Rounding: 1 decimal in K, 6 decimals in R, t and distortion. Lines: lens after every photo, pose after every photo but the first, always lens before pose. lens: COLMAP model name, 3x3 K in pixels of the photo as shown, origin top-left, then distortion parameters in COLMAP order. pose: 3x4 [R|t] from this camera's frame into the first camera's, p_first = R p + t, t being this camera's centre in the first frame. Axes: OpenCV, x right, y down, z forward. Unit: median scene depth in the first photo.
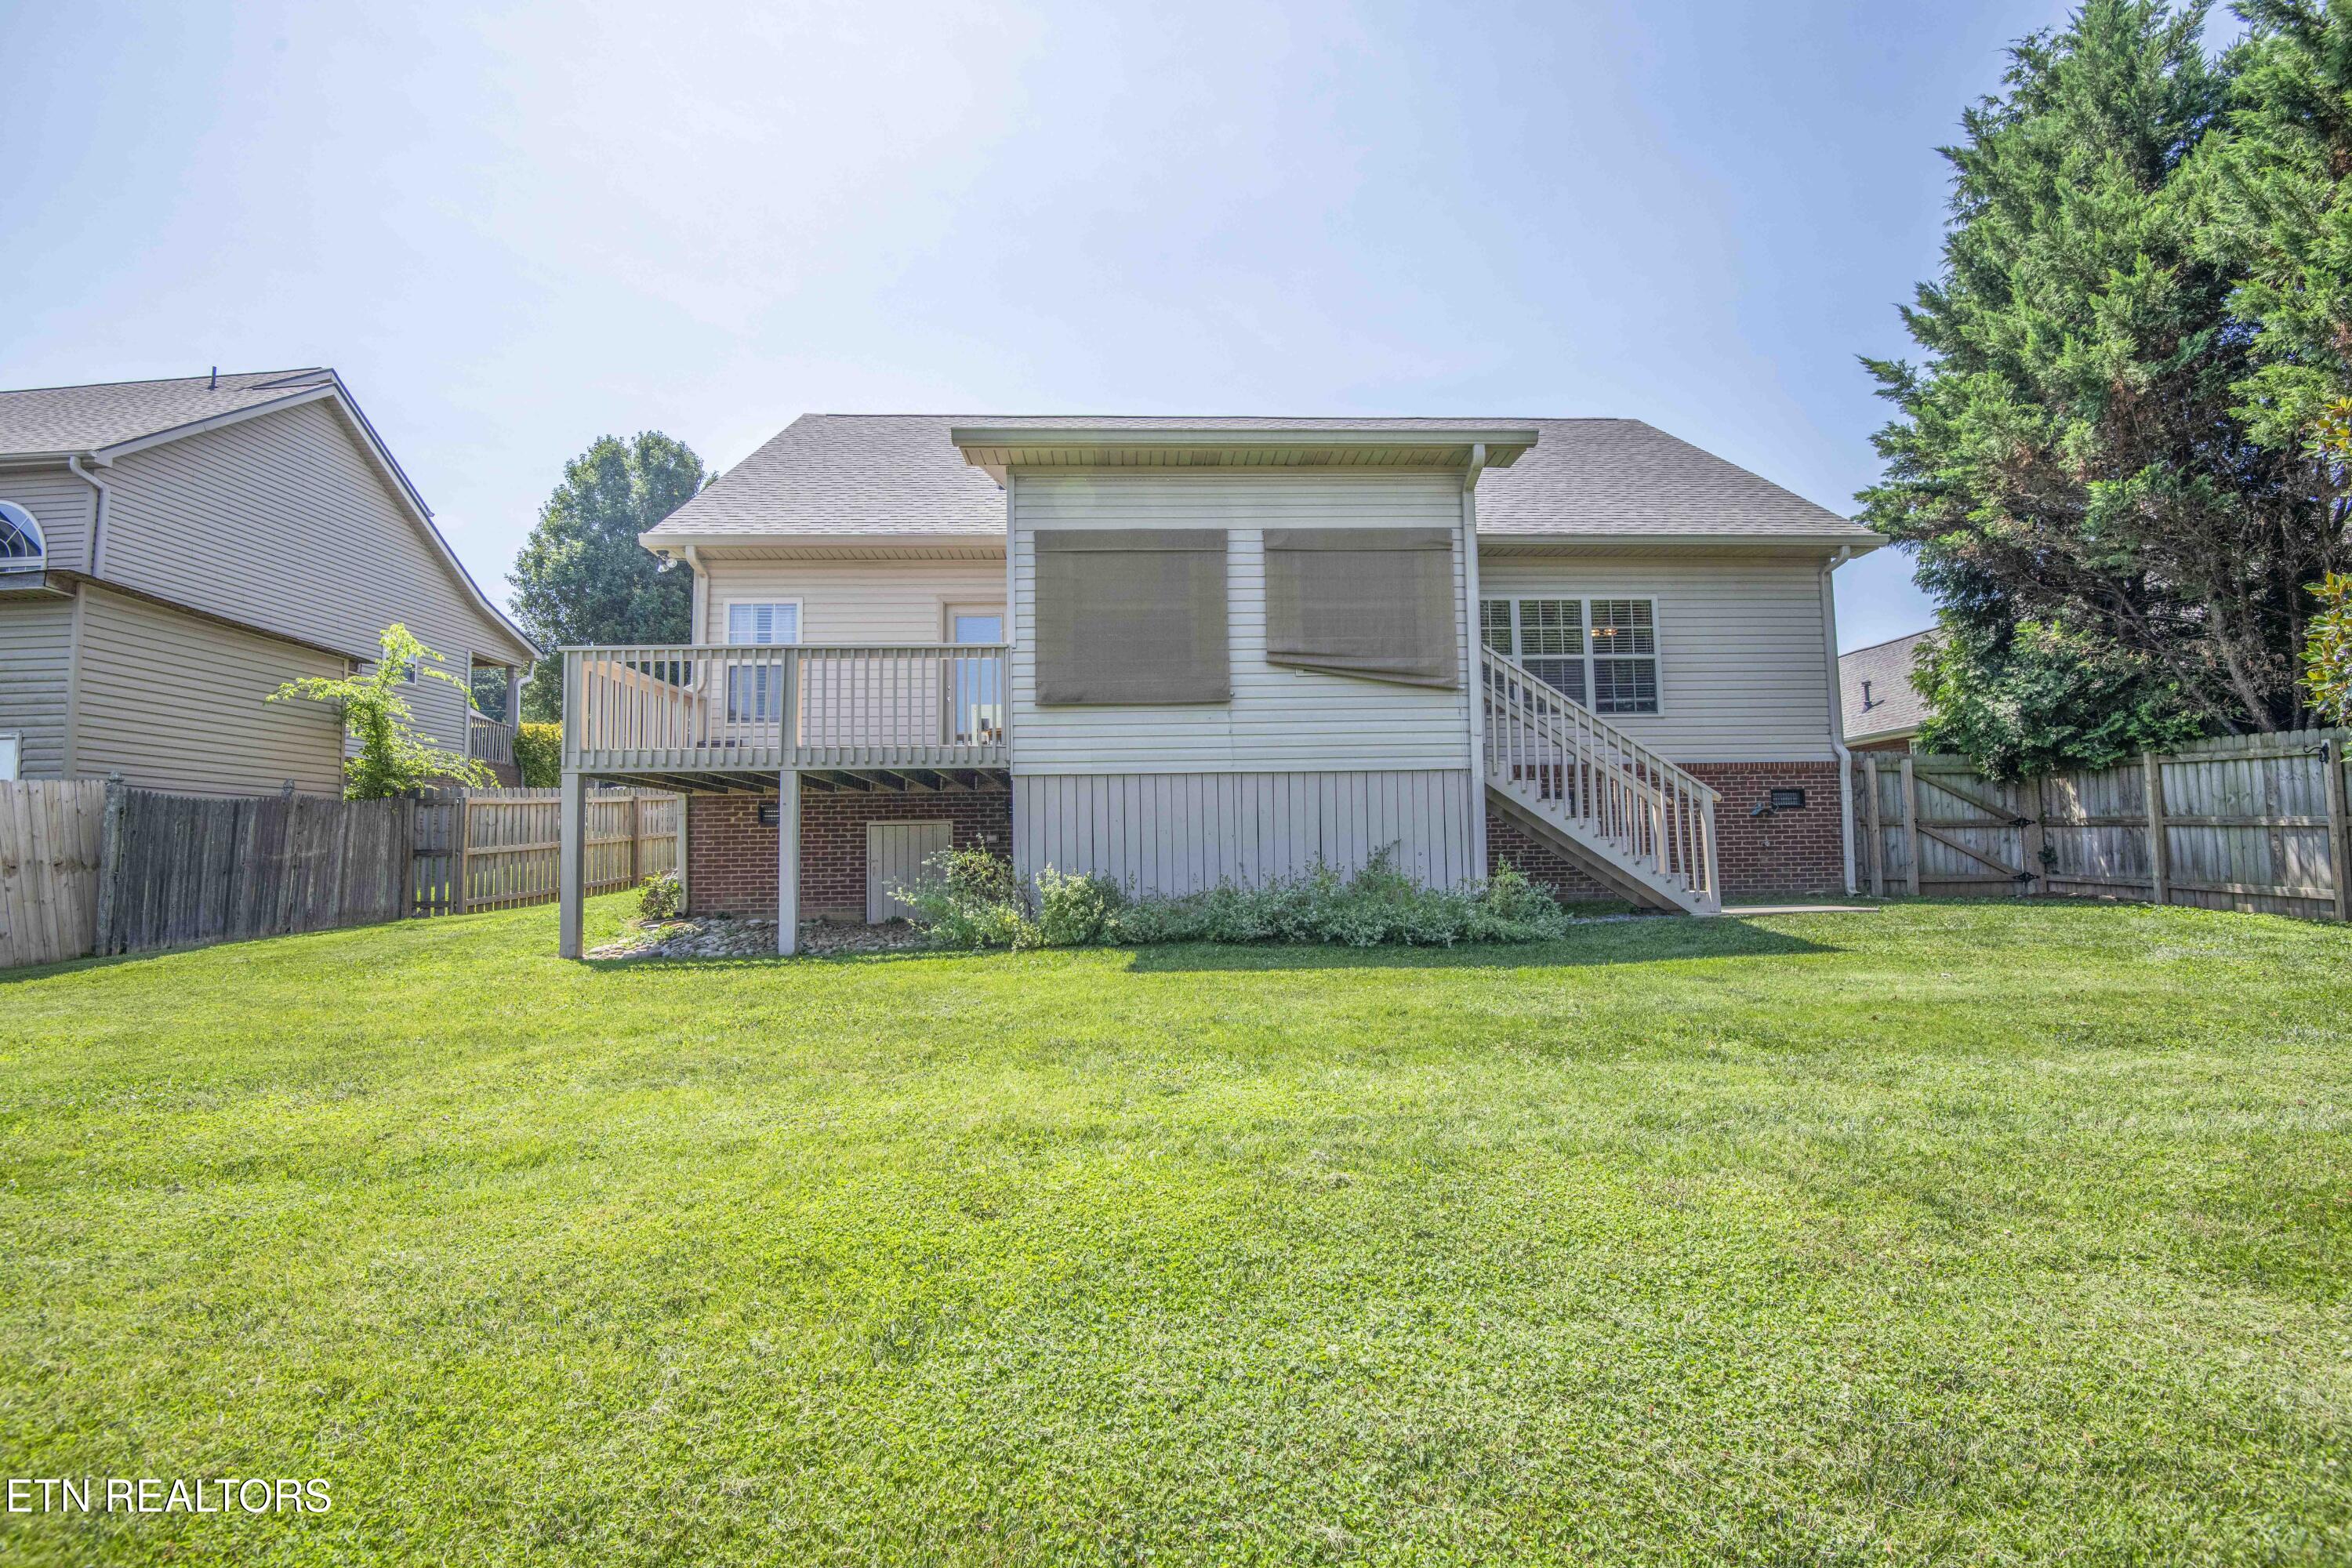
lens RADIAL K [[1084.3, 0, 1174.9], [0, 1084.3, 780.6], [0, 0, 1]] dist [-0.031572, -0.007953]
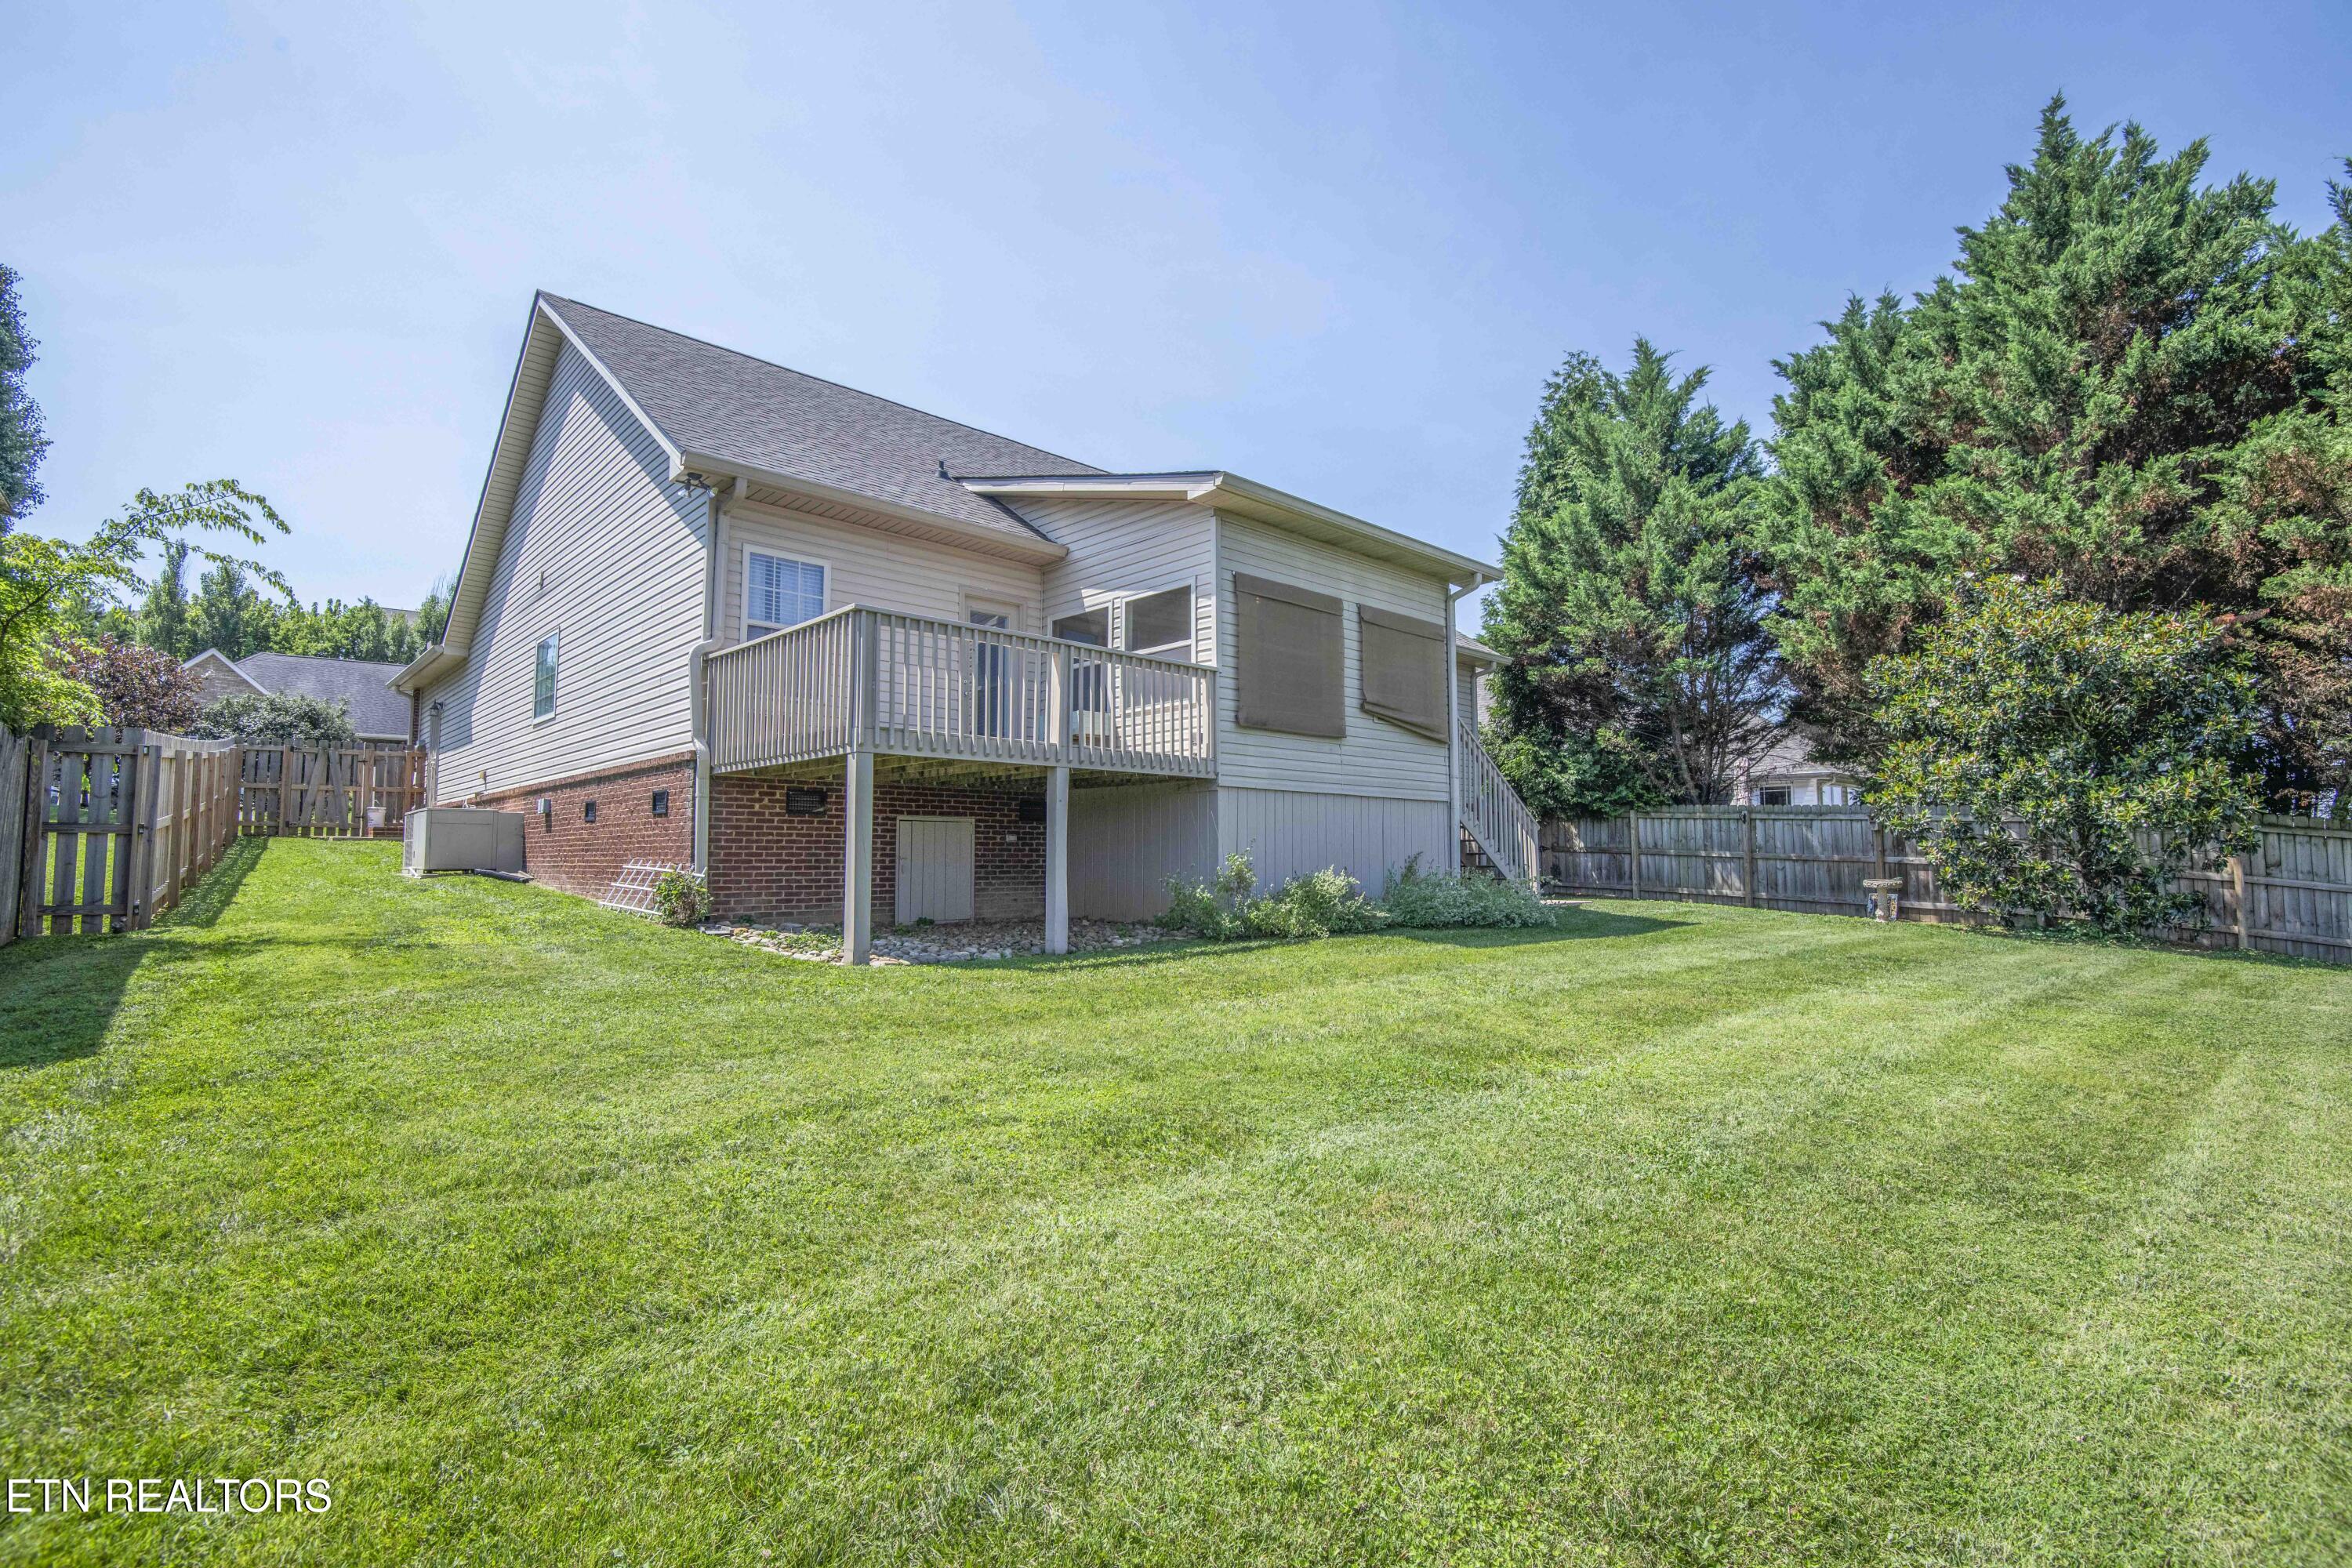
lens RADIAL K [[1084.3, 0, 1174.4], [0, 1084.3, 776.0], [0, 0, 1]] dist [-0.031572, -0.007953]
pose [[0.760432, 0.068592, 0.645785, -0.886827], [-0.063404, 0.997497, -0.031290, 0.021846], [-0.646315, -0.017151, 0.762878, 0.172119]]
